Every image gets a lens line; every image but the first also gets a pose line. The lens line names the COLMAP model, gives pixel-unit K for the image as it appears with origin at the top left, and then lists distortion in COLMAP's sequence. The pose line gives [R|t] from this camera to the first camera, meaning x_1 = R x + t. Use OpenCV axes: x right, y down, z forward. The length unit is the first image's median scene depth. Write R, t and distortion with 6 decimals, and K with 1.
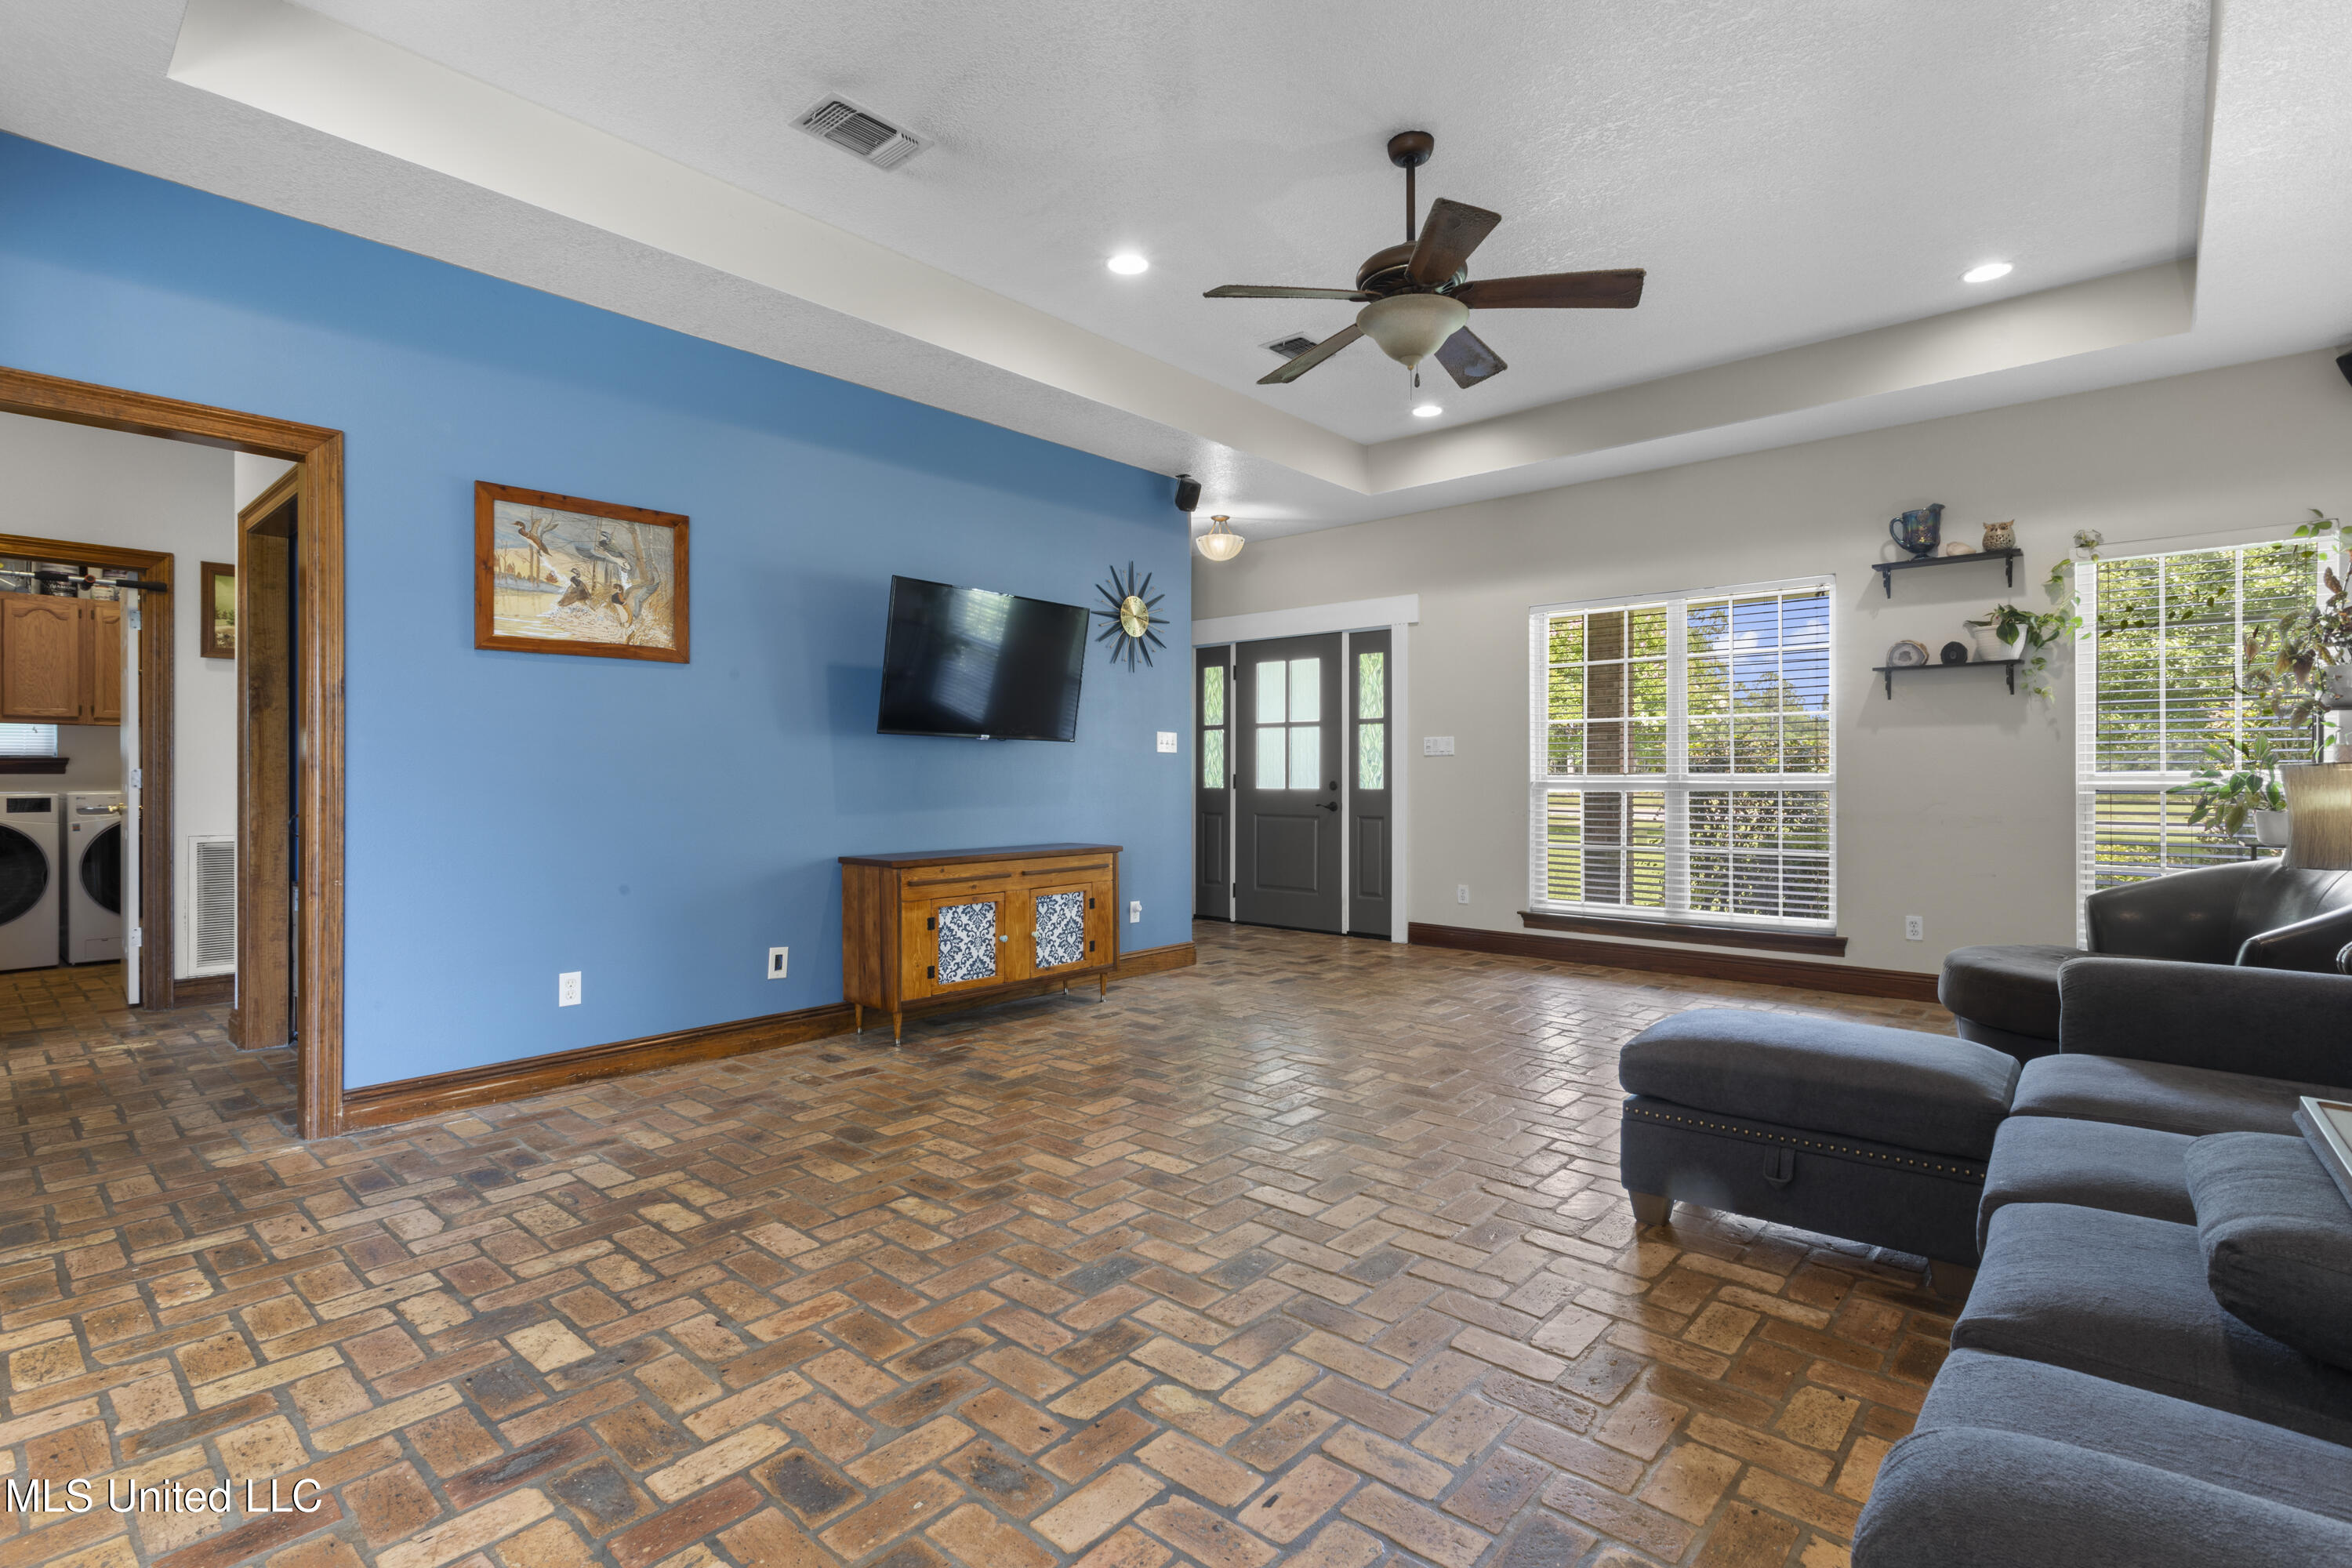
lens RADIAL K [[1121.5, 0, 1169.9], [0, 1121.5, 774.5], [0, 0, 1]] dist [0.001191, 0.000586]
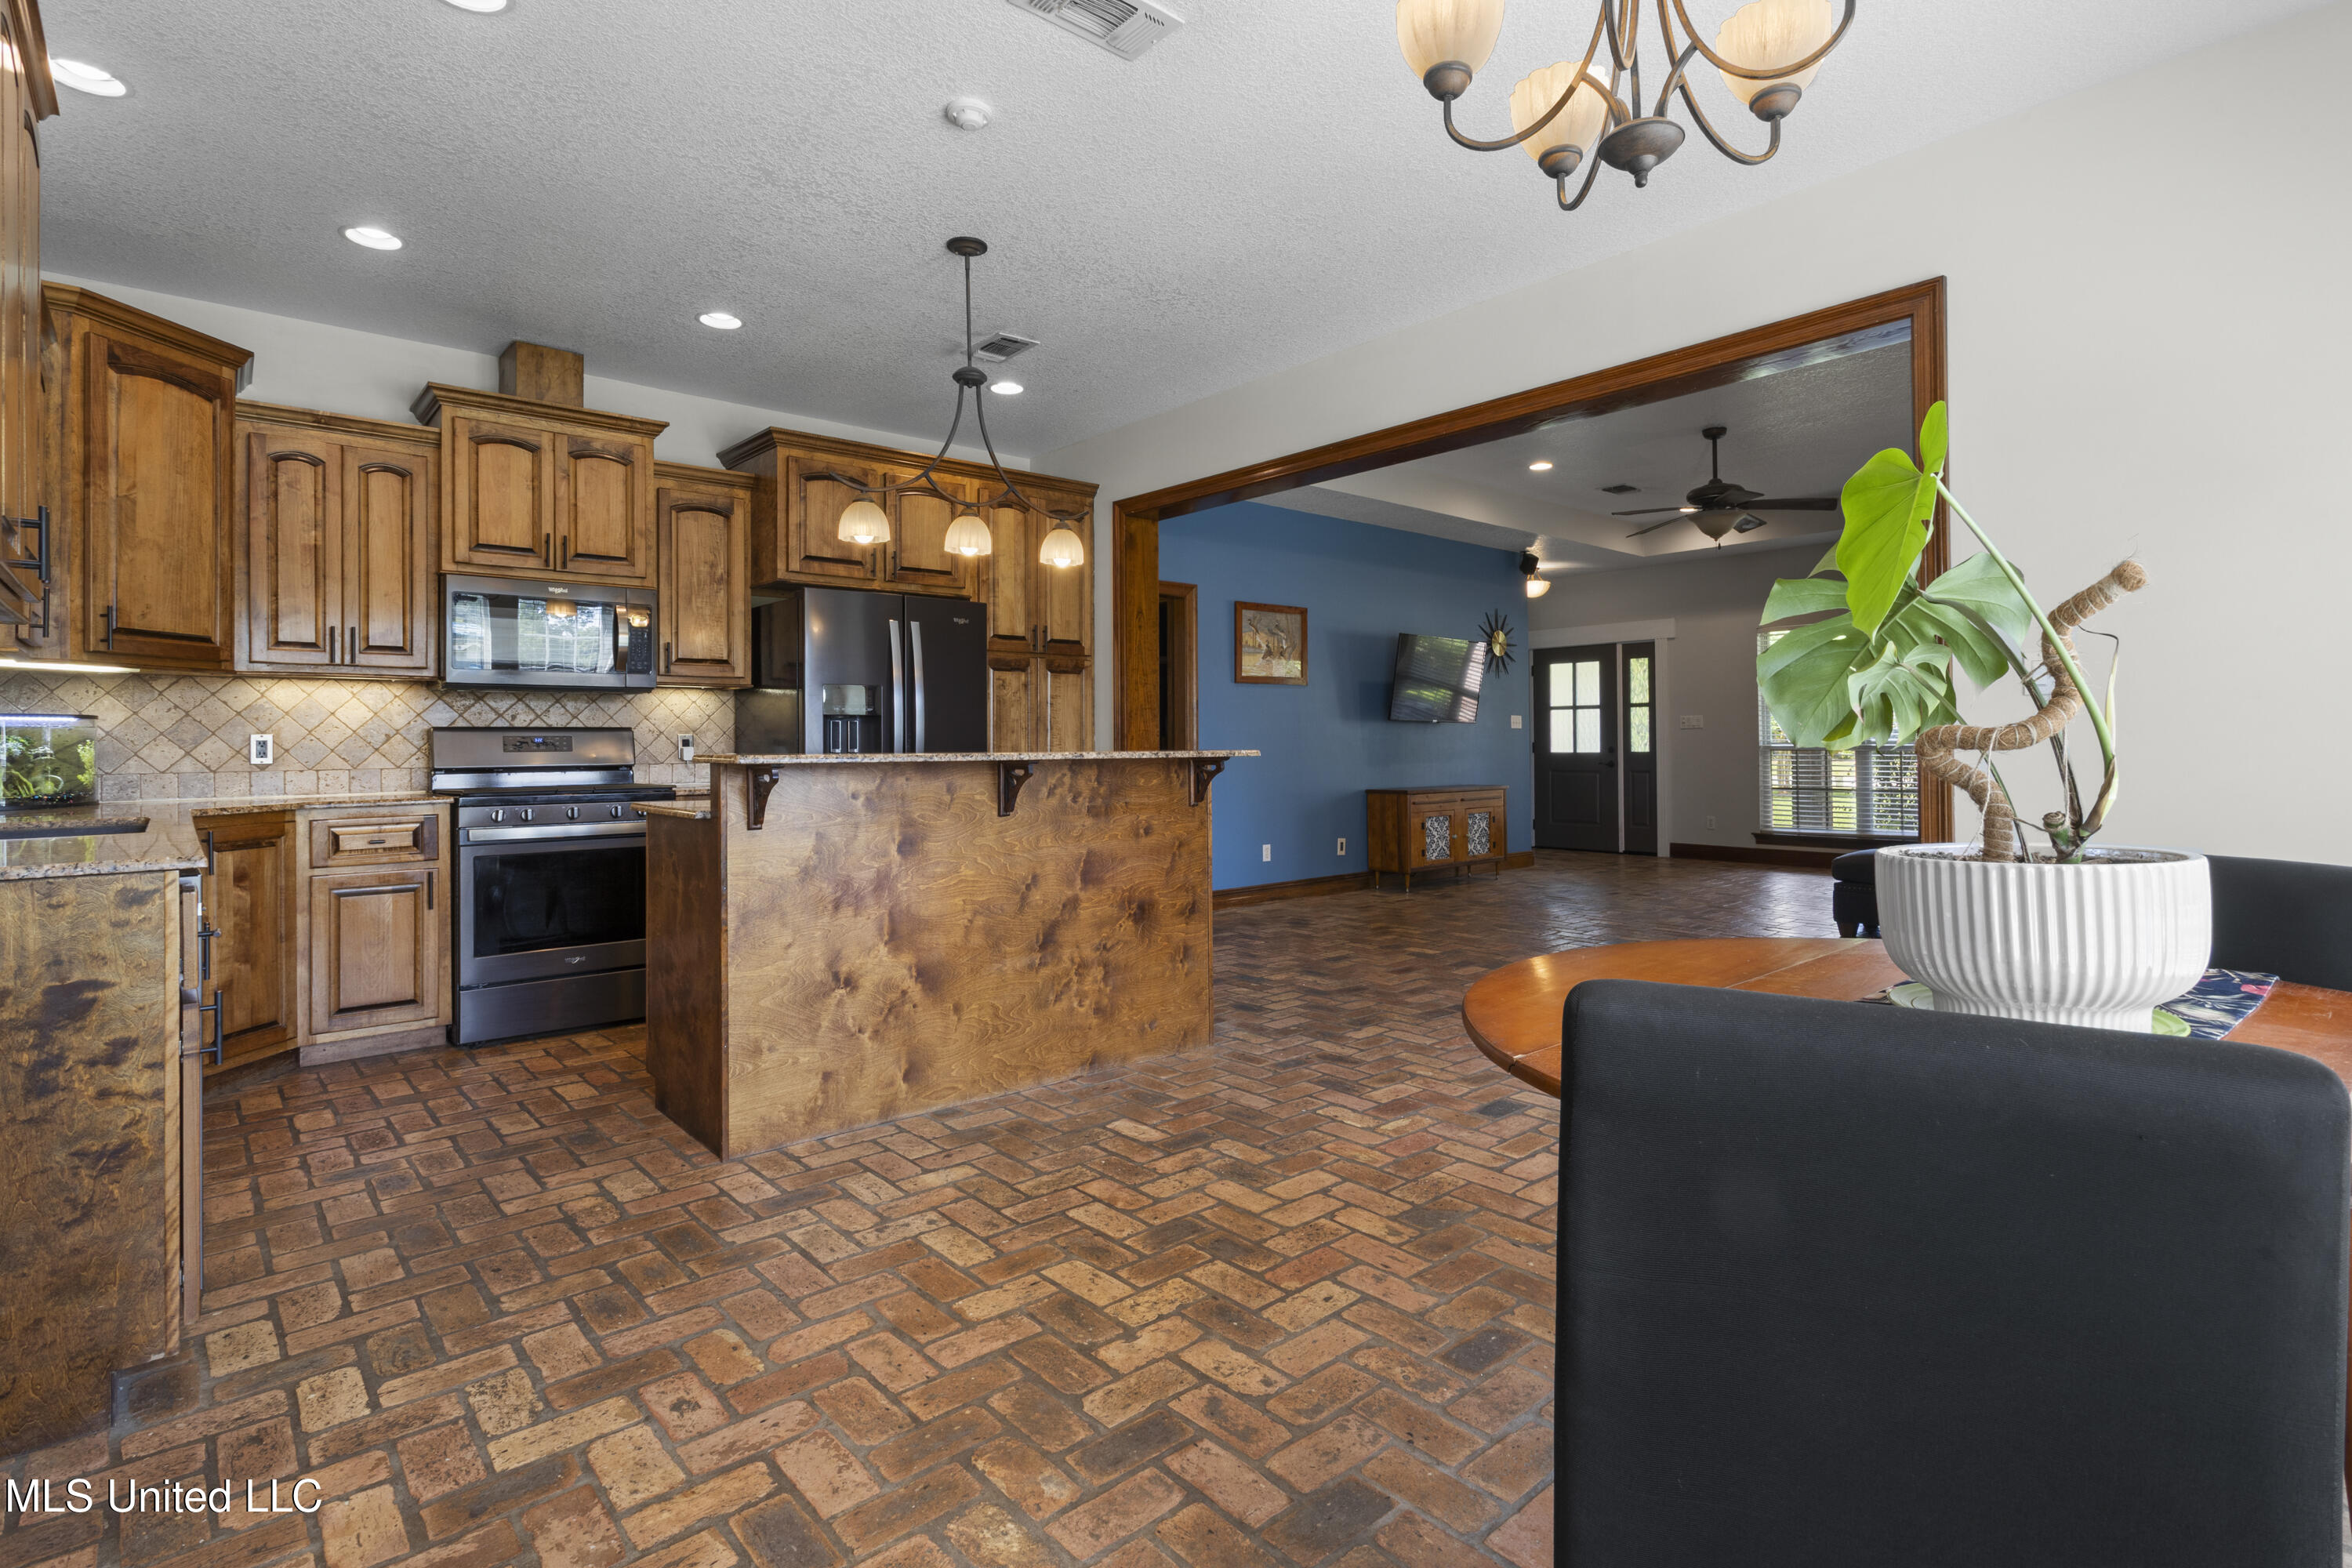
lens RADIAL K [[1149.5, 0, 1171.6], [0, 1149.5, 728.7], [0, 0, 1]] dist [0.000761, 0.000189]
pose [[0.992521, -0.007435, -0.121843, -0.392222], [0.005901, 0.999899, -0.012940, -0.001951], [0.121927, 0.012124, 0.992465, -0.894644]]
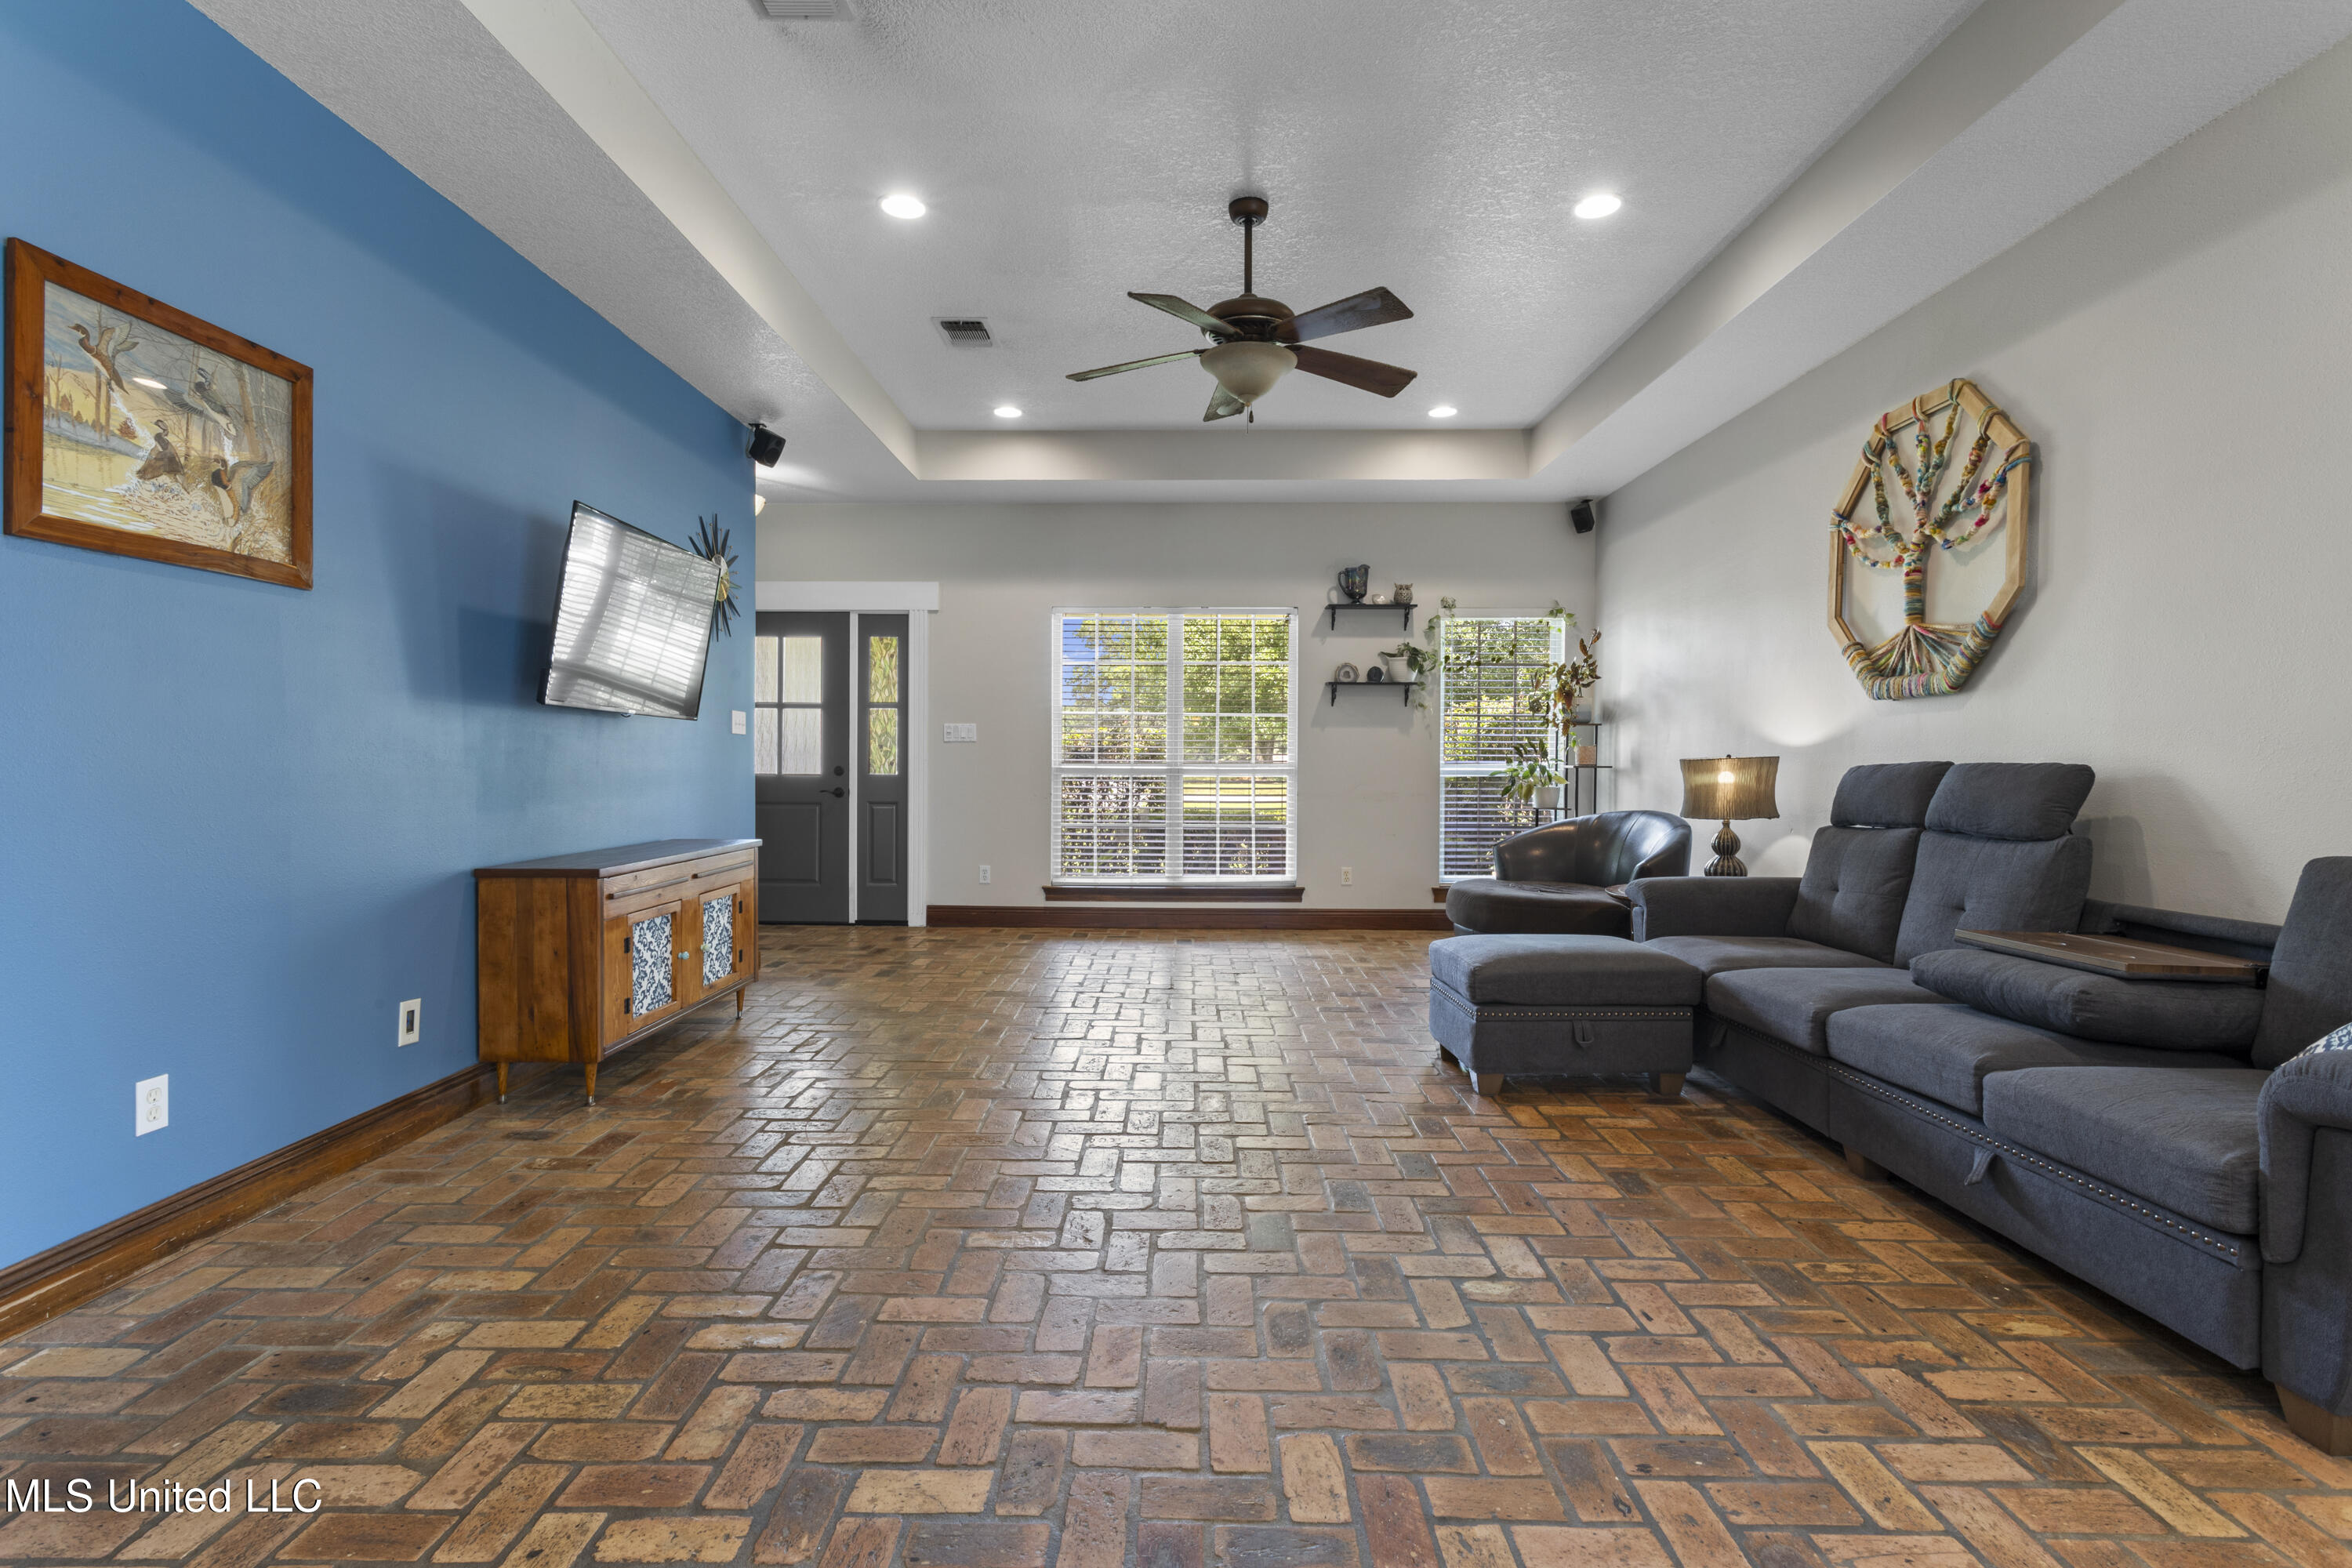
lens RADIAL K [[1118.2, 0, 1181.4], [0, 1118.2, 771.0], [0, 0, 1]] dist [0.004070, 0.000483]
pose [[0.749296, -0.001098, 0.662234, -0.450374], [-0.006401, 0.999940, 0.008900, -0.000586], [-0.662204, -0.010907, 0.749244, 0.145112]]
